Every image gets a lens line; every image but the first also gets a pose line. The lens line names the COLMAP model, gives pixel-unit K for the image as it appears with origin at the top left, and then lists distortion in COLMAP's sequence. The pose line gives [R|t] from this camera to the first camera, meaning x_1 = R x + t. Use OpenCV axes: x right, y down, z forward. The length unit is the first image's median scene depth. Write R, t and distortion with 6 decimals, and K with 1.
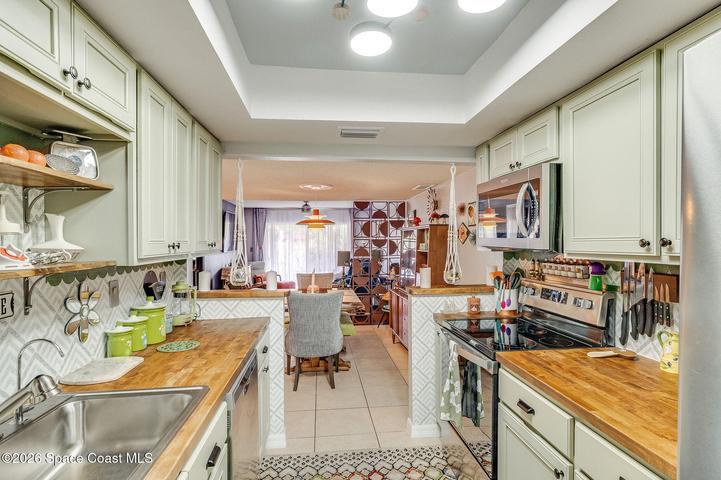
lens RADIAL K [[377.7, 0, 360.5], [0, 377.7, 240.0], [0, 0, 1]] dist [-0.000244, -0.000771]
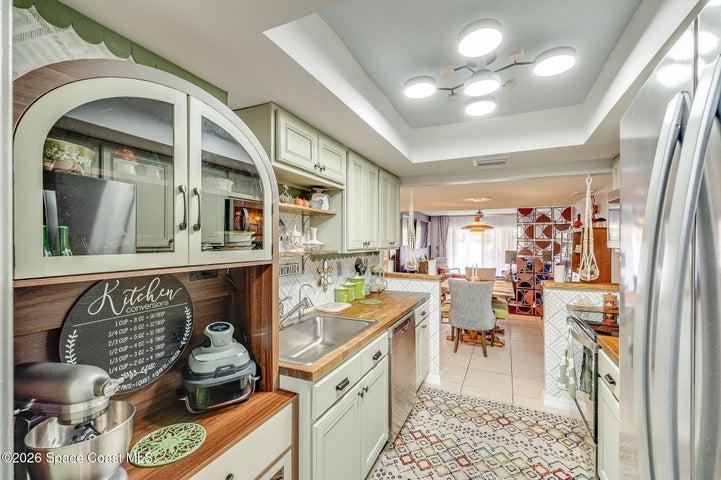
lens RADIAL K [[309.1, 0, 358.7], [0, 309.1, 242.9], [0, 0, 1]] dist [-0.000288, -0.000177]
pose [[0.848391, 0.012858, -0.529214, 0.192478], [-0.009066, 0.999911, 0.009760, -0.000416], [0.529293, -0.003483, 0.848432, -0.199085]]
